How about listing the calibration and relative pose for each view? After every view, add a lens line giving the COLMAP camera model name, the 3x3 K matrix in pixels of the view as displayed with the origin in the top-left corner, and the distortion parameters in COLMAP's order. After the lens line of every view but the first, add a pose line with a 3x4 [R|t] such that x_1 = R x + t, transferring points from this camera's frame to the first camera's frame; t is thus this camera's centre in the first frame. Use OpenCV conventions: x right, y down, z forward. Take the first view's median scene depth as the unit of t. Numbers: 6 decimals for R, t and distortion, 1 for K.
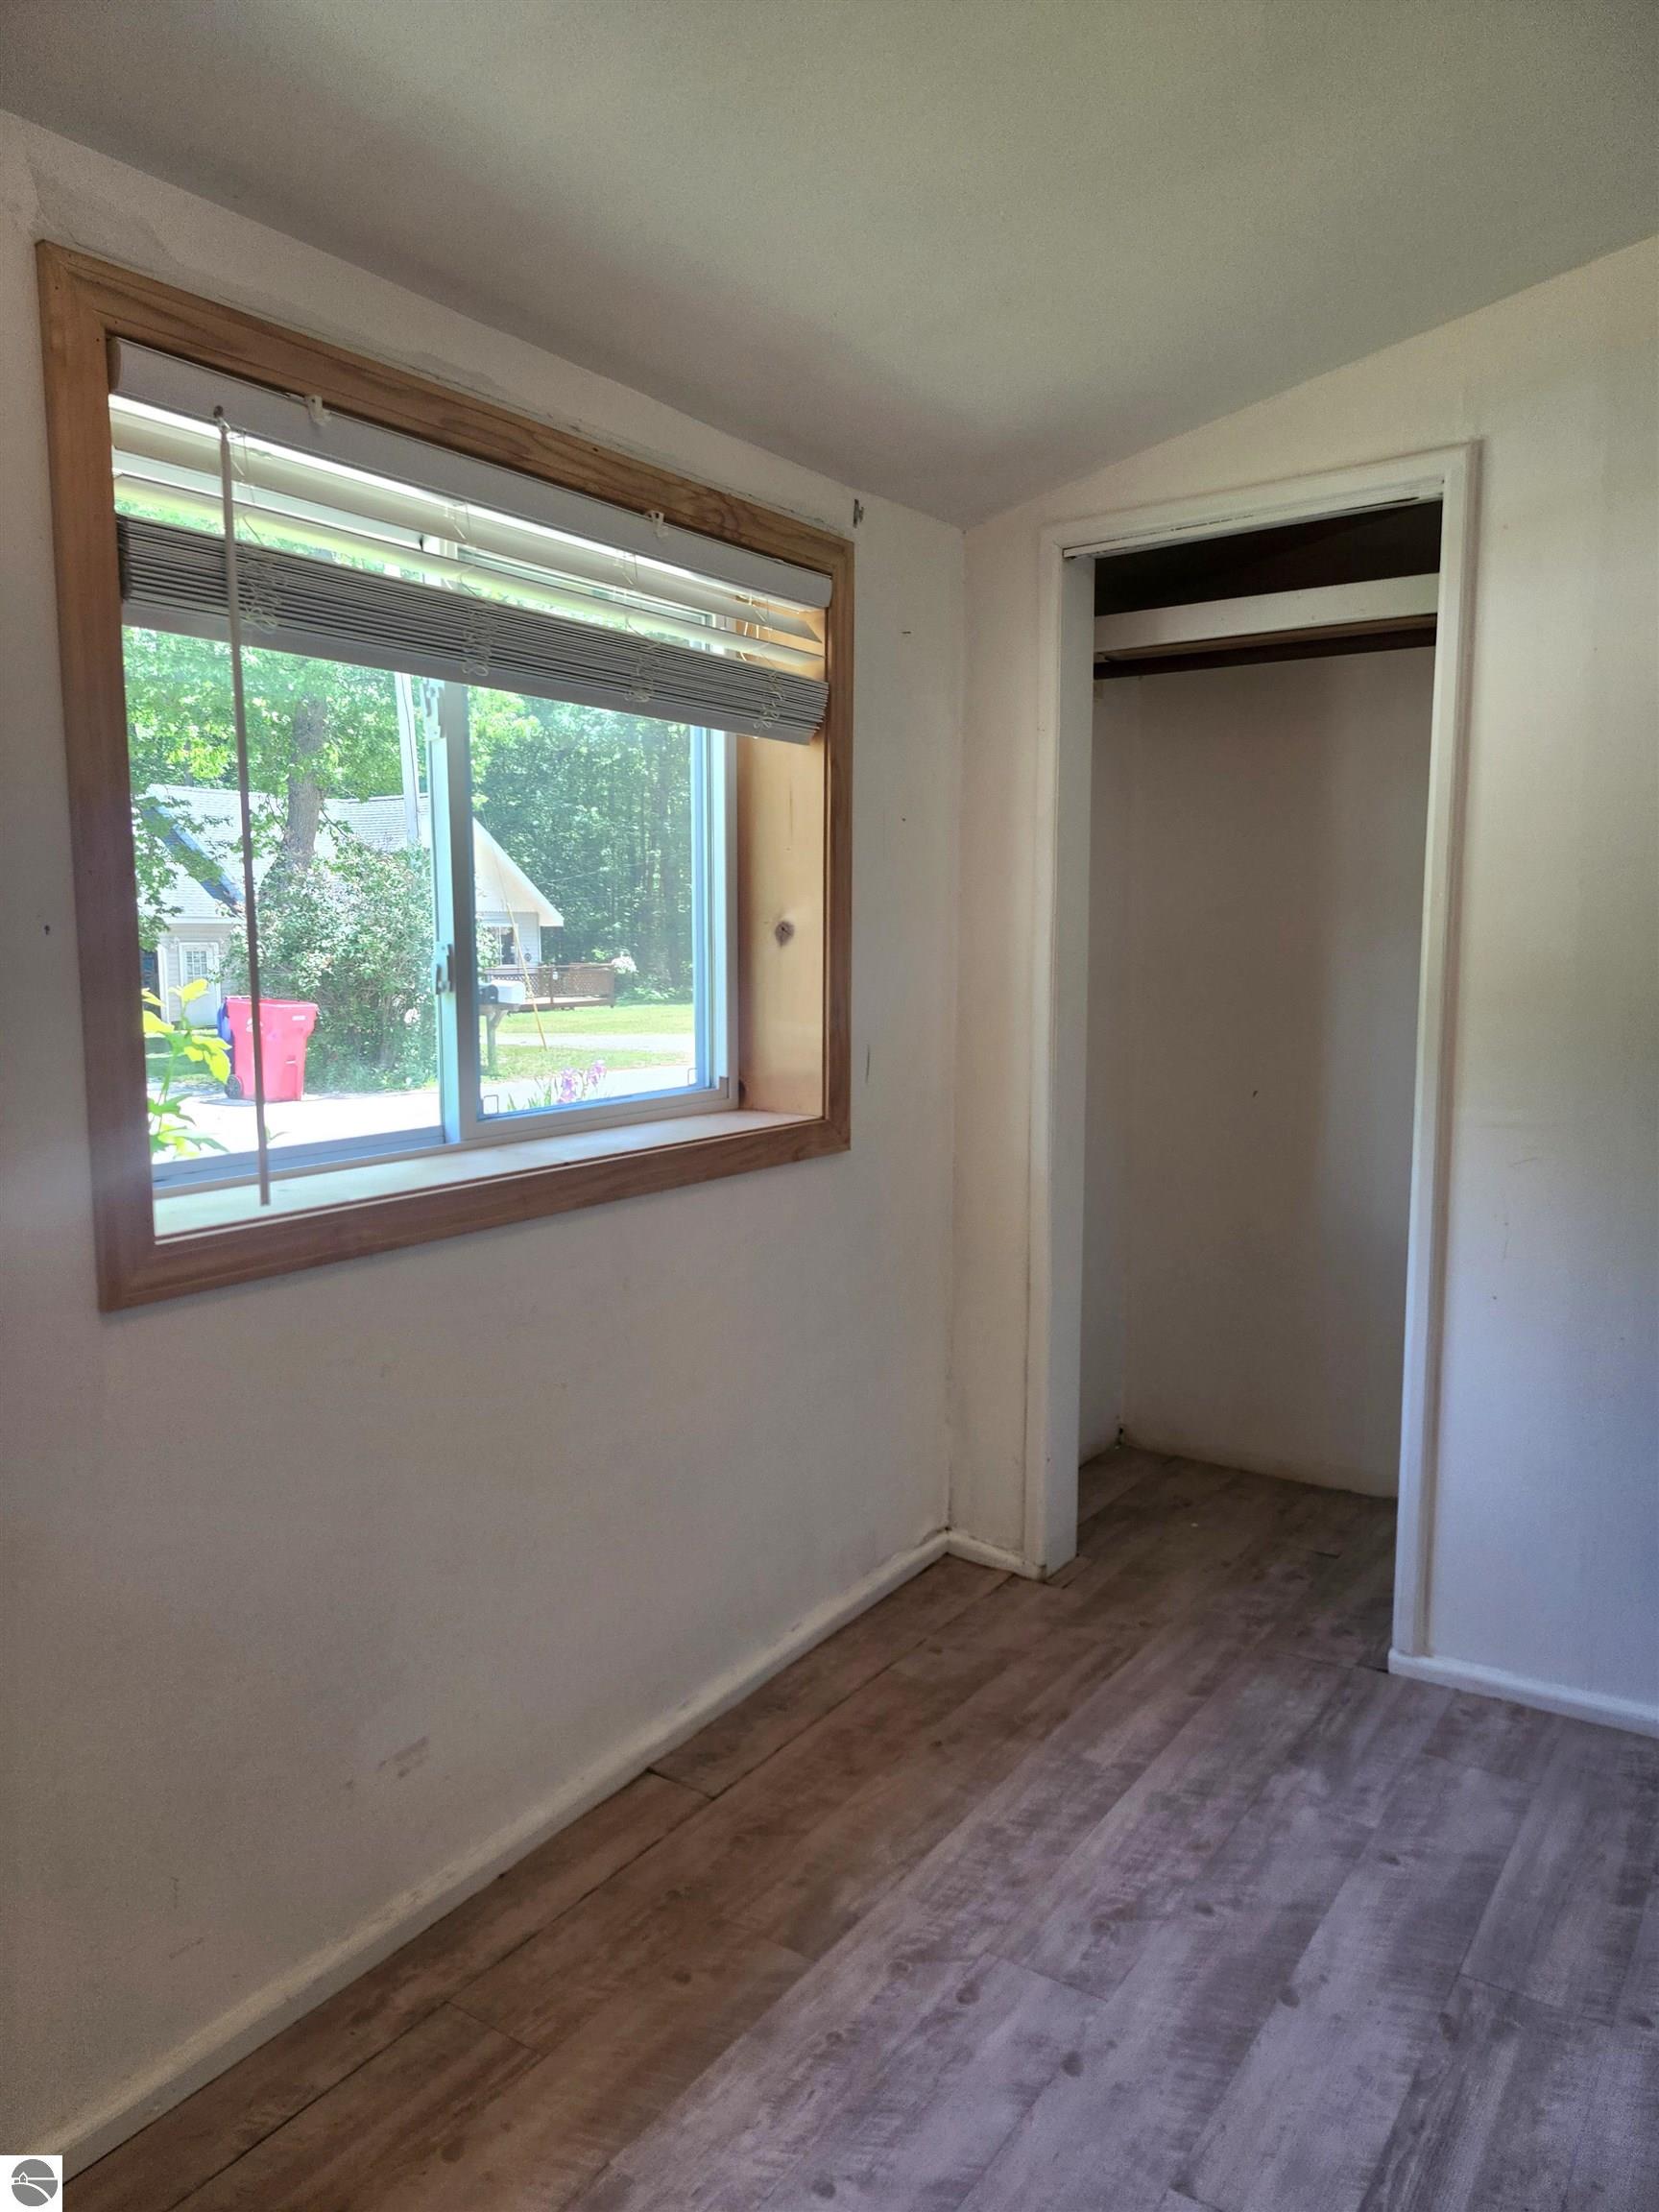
lens RADIAL K [[1502.4, 0, 831.0], [0, 1502.4, 1079.7], [0, 0, 1]] dist [0.020773, -0.003003]
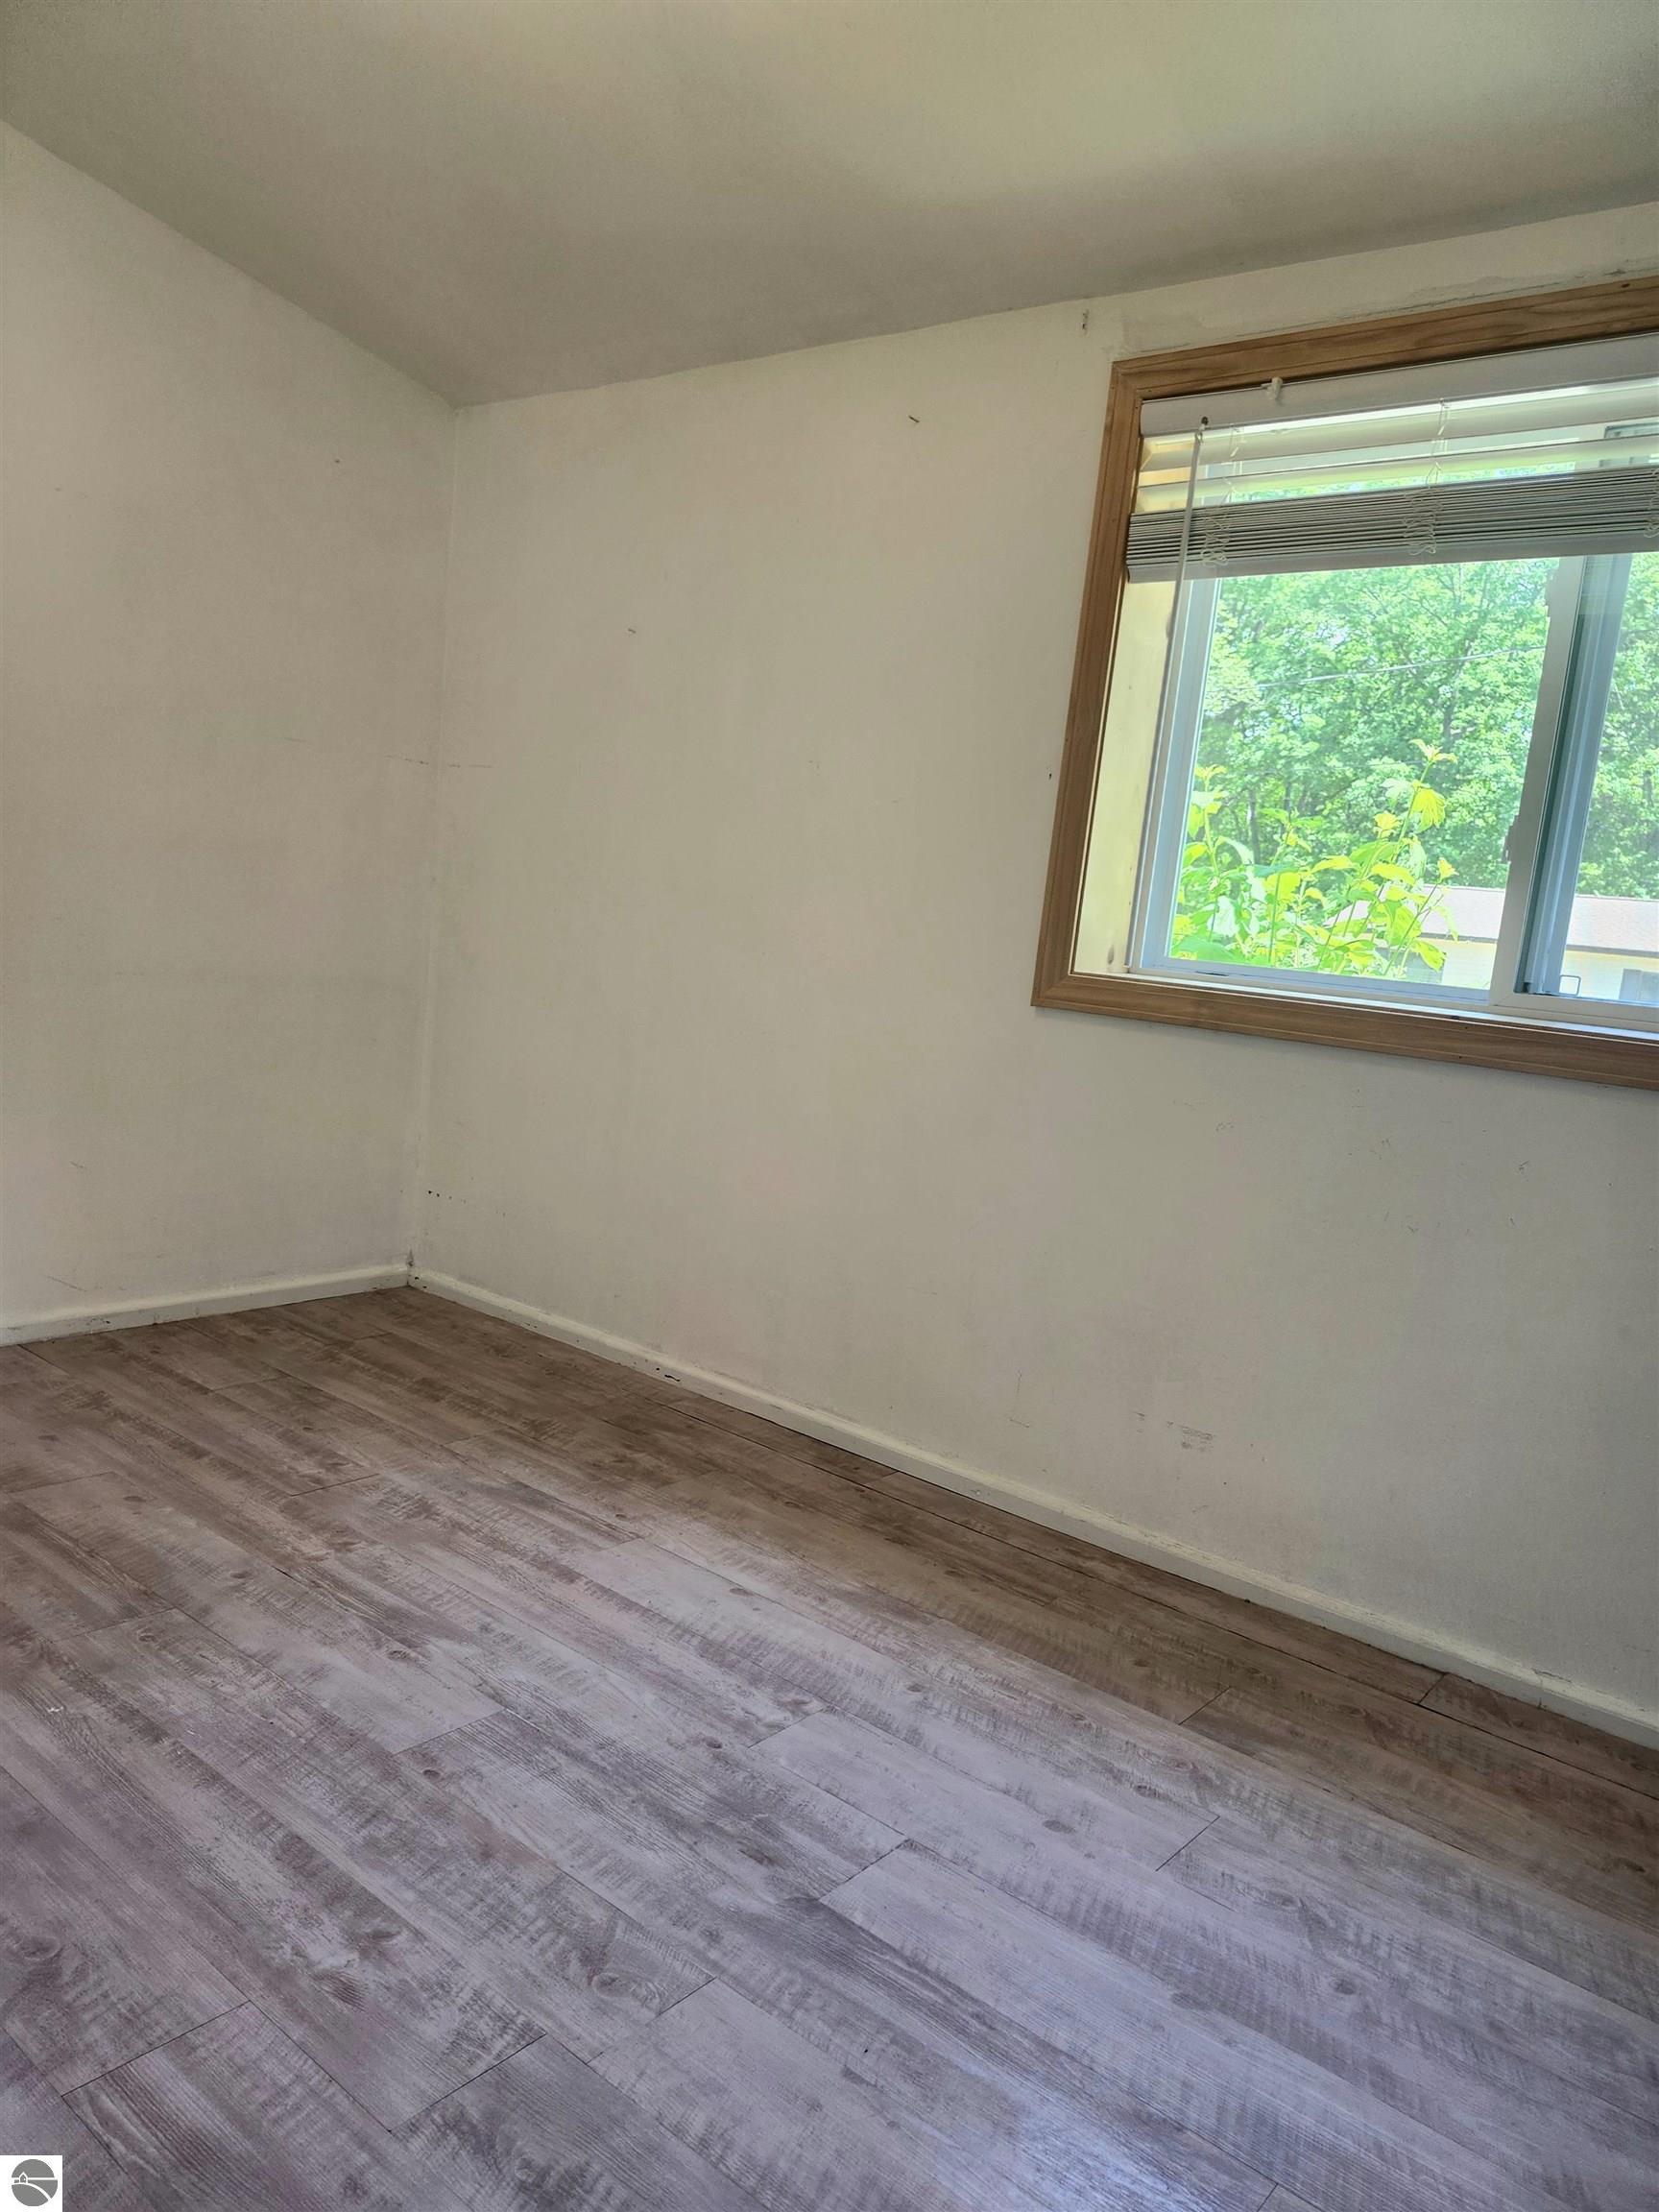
lens RADIAL K [[1546.9, 0, 829.5], [0, 1546.9, 1106.0], [0, 0, 1]] dist [0.080693, -0.092449]
pose [[-0.061923, 0.123476, -0.990414, 1.077494], [-0.197118, 0.971260, 0.133412, 0.066297], [0.978422, 0.203490, -0.035804, 0.739325]]
